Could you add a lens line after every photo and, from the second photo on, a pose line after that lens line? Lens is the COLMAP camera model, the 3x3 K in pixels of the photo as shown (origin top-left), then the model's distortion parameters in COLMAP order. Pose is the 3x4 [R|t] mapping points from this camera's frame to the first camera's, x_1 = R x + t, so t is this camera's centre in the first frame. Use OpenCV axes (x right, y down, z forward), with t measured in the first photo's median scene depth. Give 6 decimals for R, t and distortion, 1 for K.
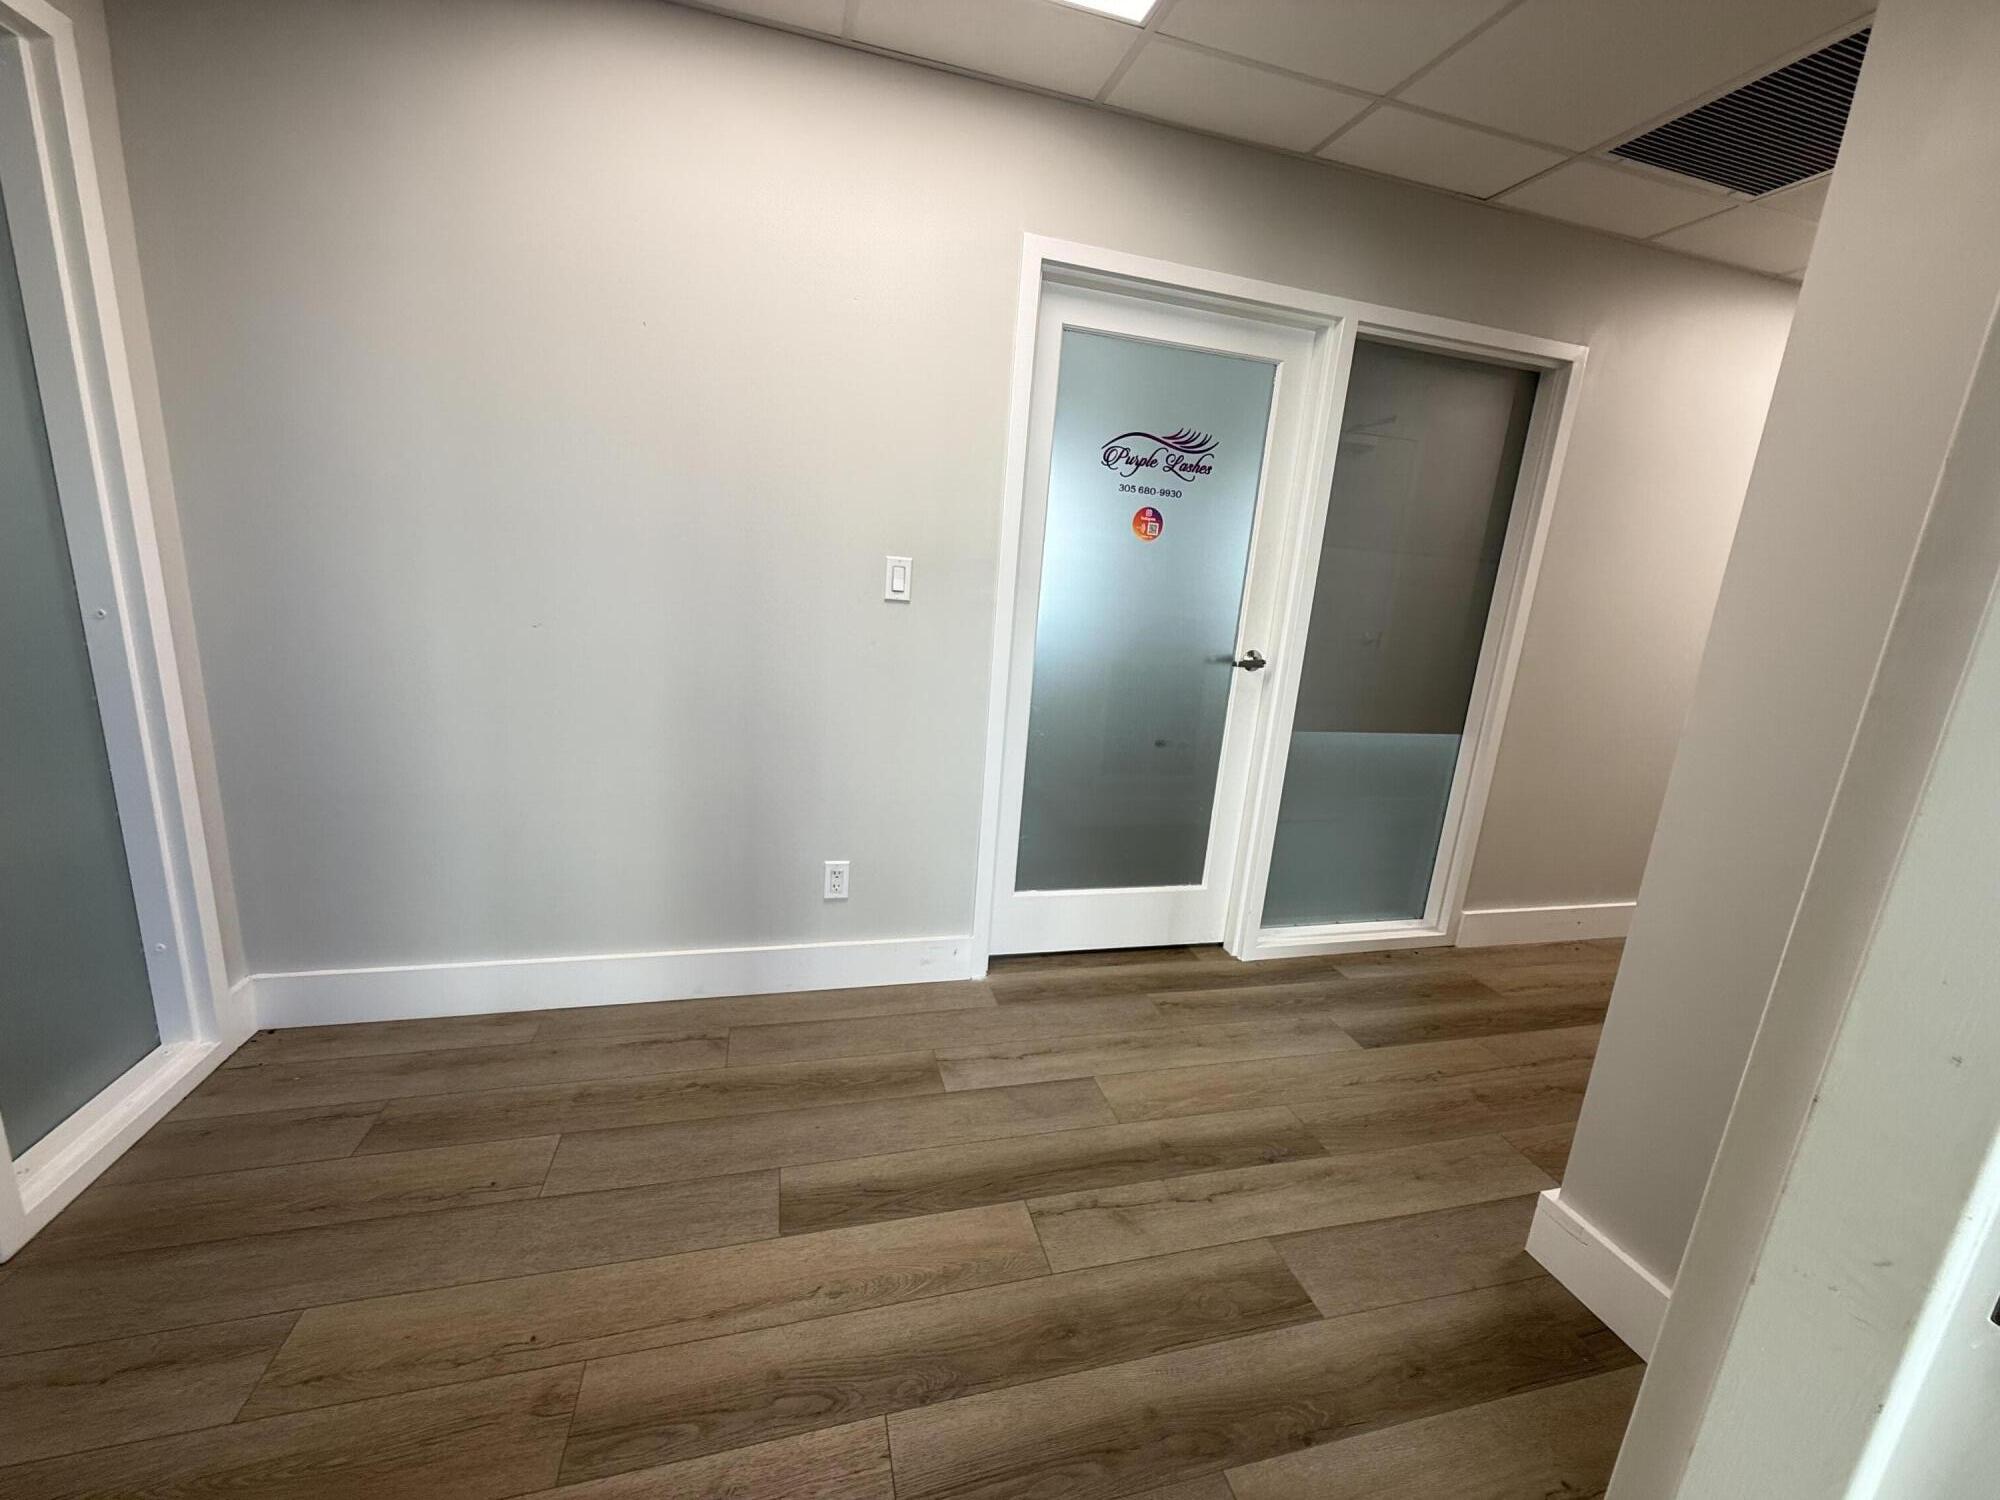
lens RADIAL K [[796.6, 0, 1005.7], [0, 796.6, 749.4], [0, 0, 1]] dist [0.001176, -0.000107]
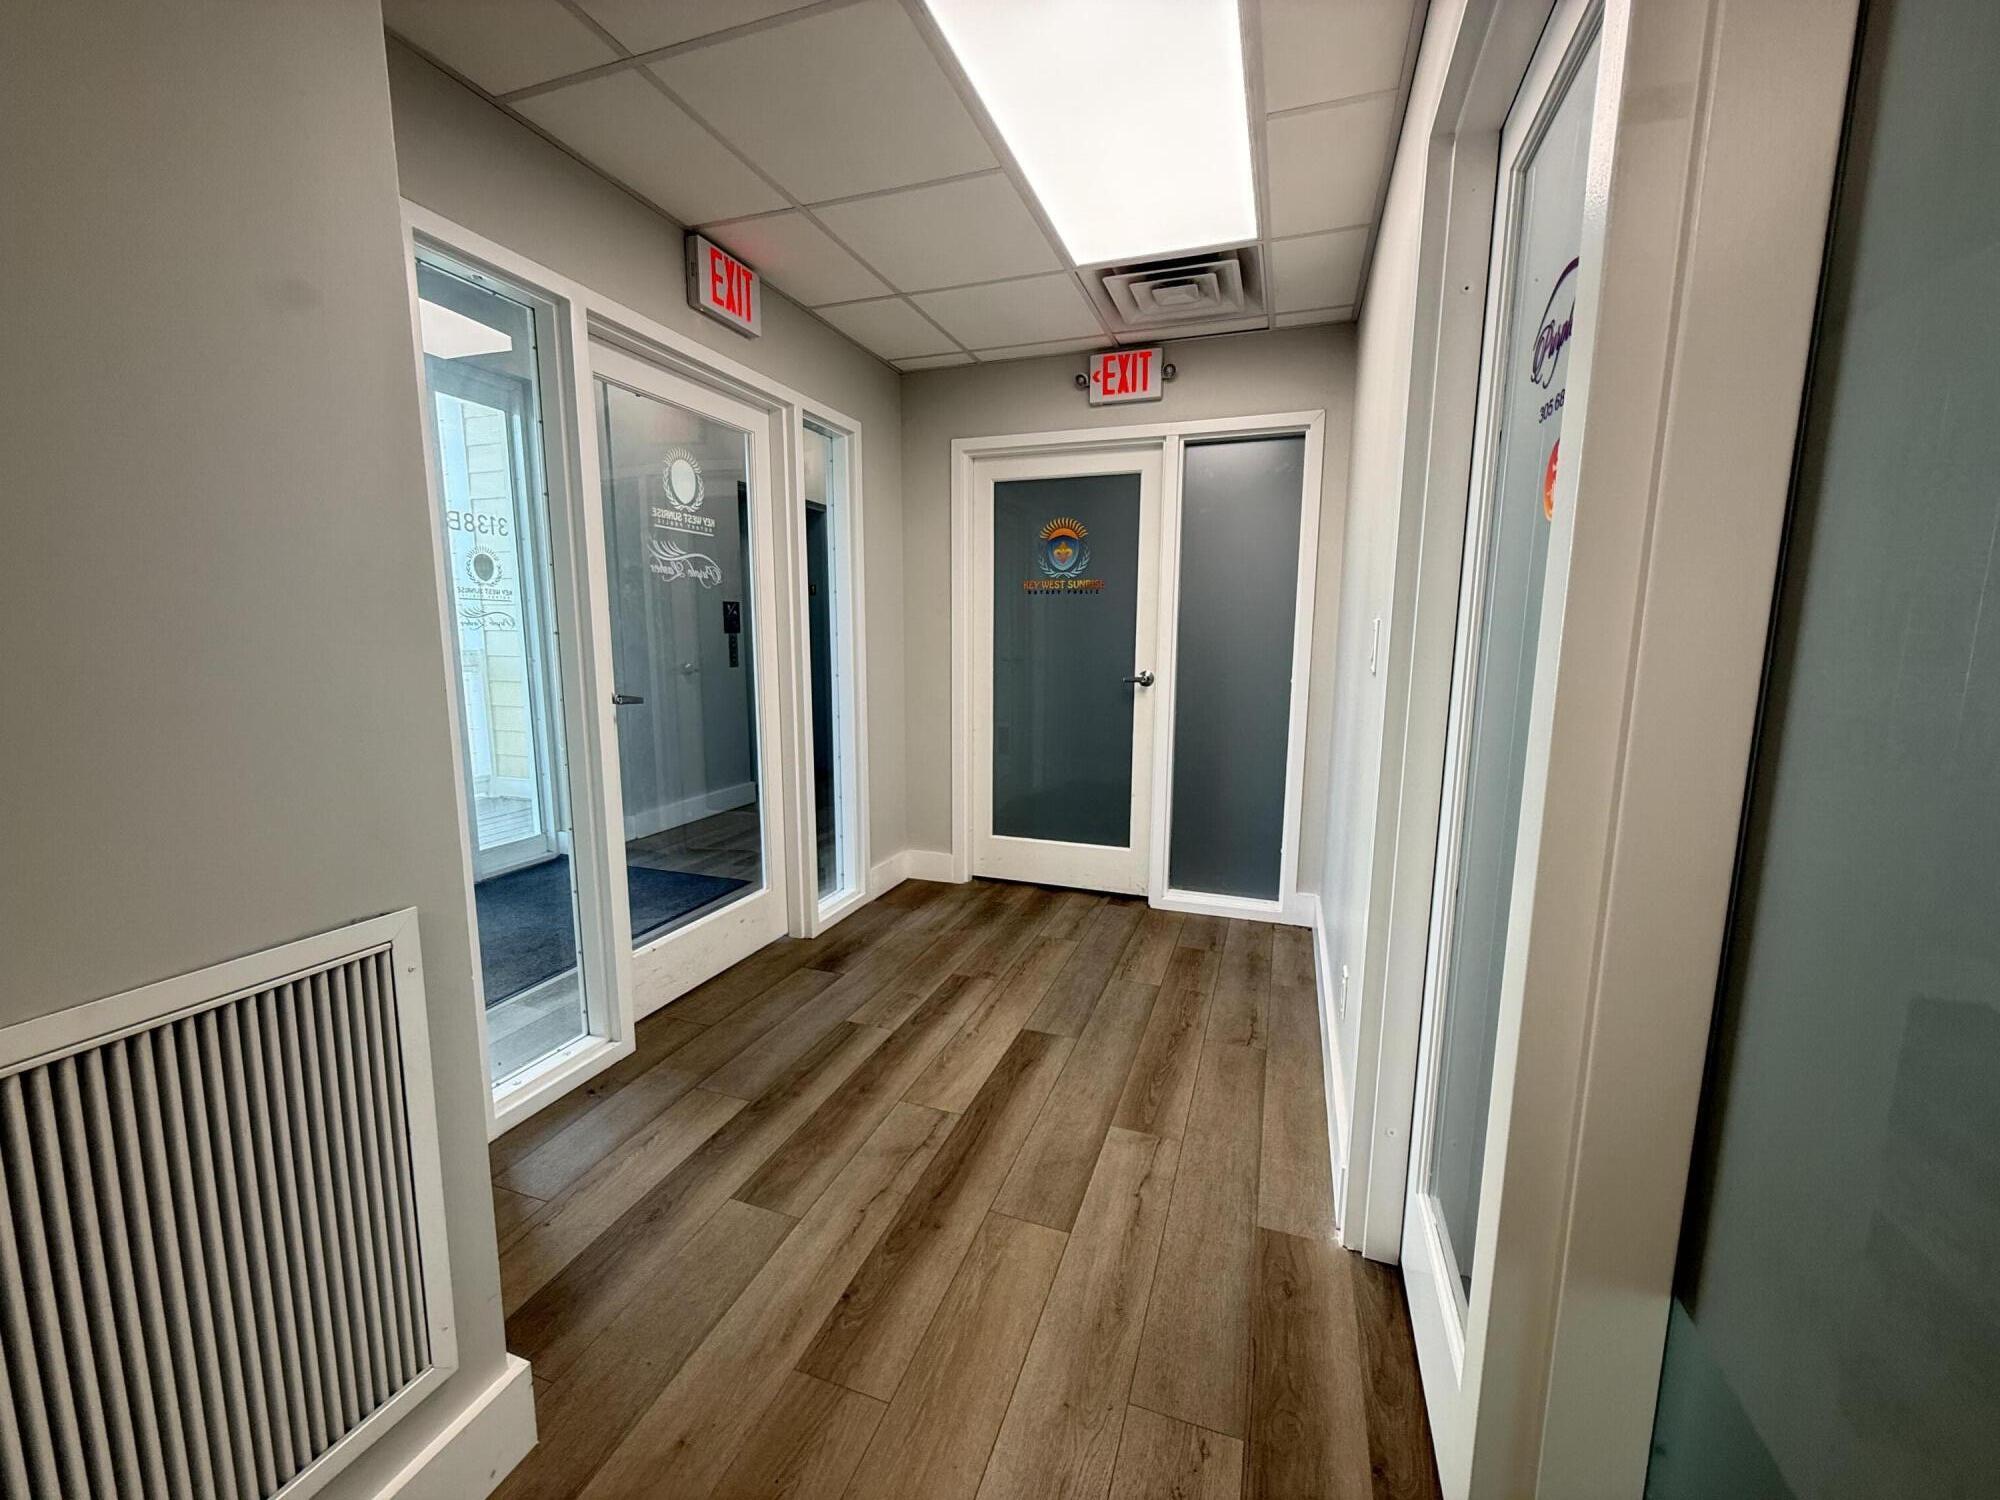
lens RADIAL K [[796.6, 0, 1004.6], [0, 796.6, 745.5], [0, 0, 1]] dist [0.001176, -0.000107]
pose [[-0.571519, 0.037908, -0.819713, 0.742695], [-0.232953, 0.950339, 0.206368, -0.195076], [0.786828, 0.308898, -0.534307, 1.157896]]
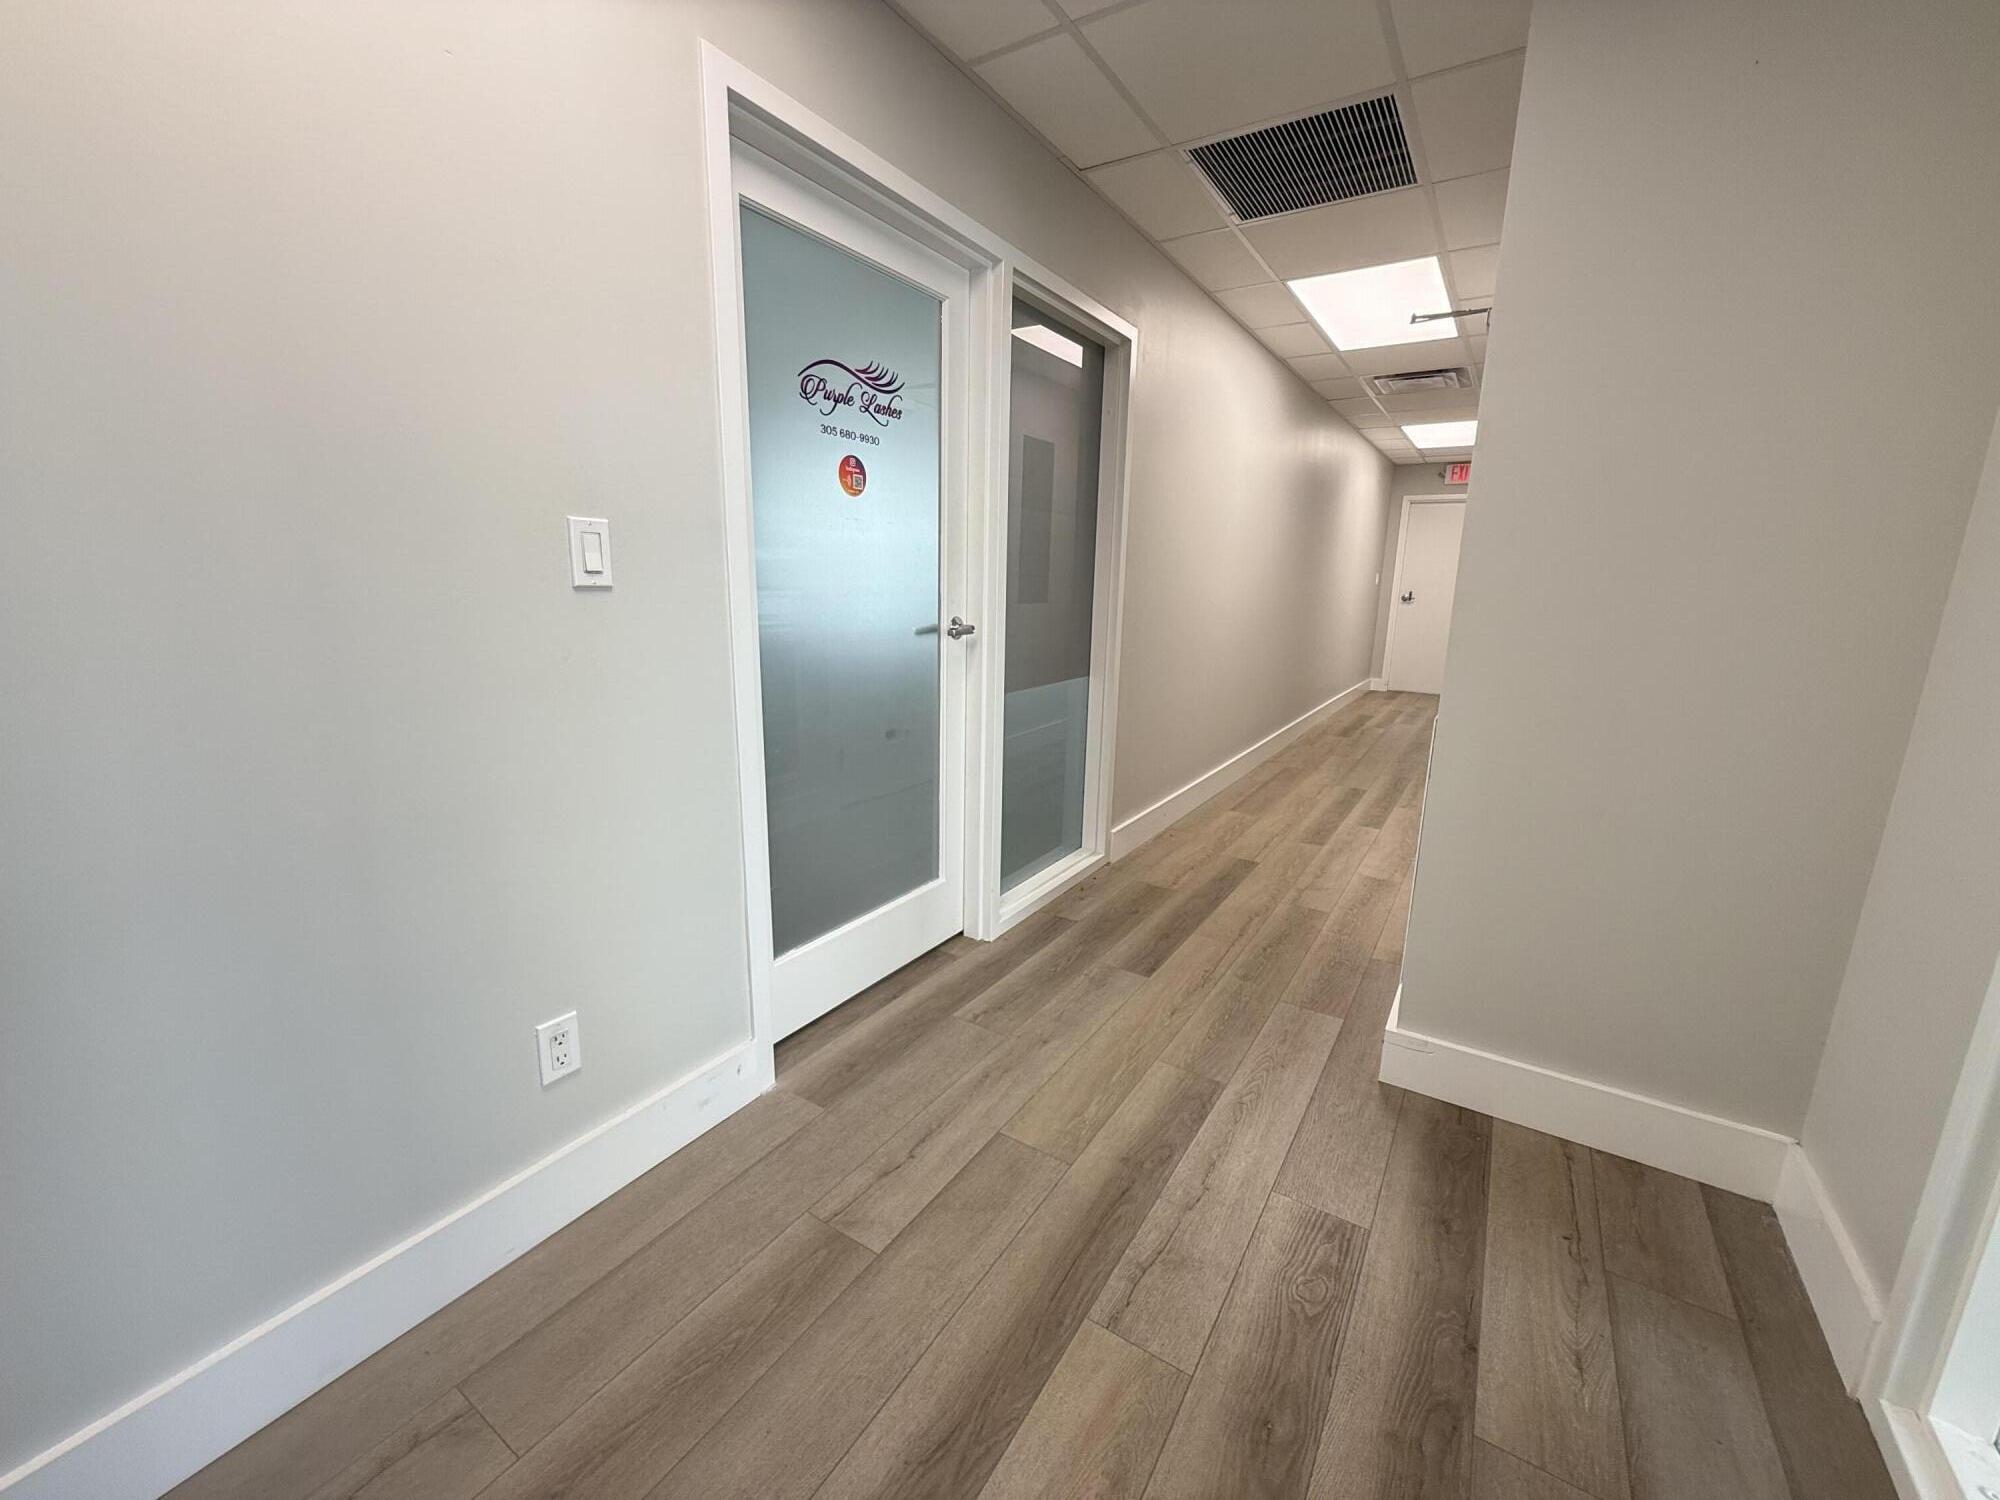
lens RADIAL K [[796.6, 0, 1007.8], [0, 796.6, 748.5], [0, 0, 1]] dist [0.001176, -0.000107]
pose [[0.742595, -0.203190, 0.638174, -0.319978], [0.188289, 0.977775, 0.092217, -0.057925], [-0.642728, 0.051681, 0.764349, 0.310452]]
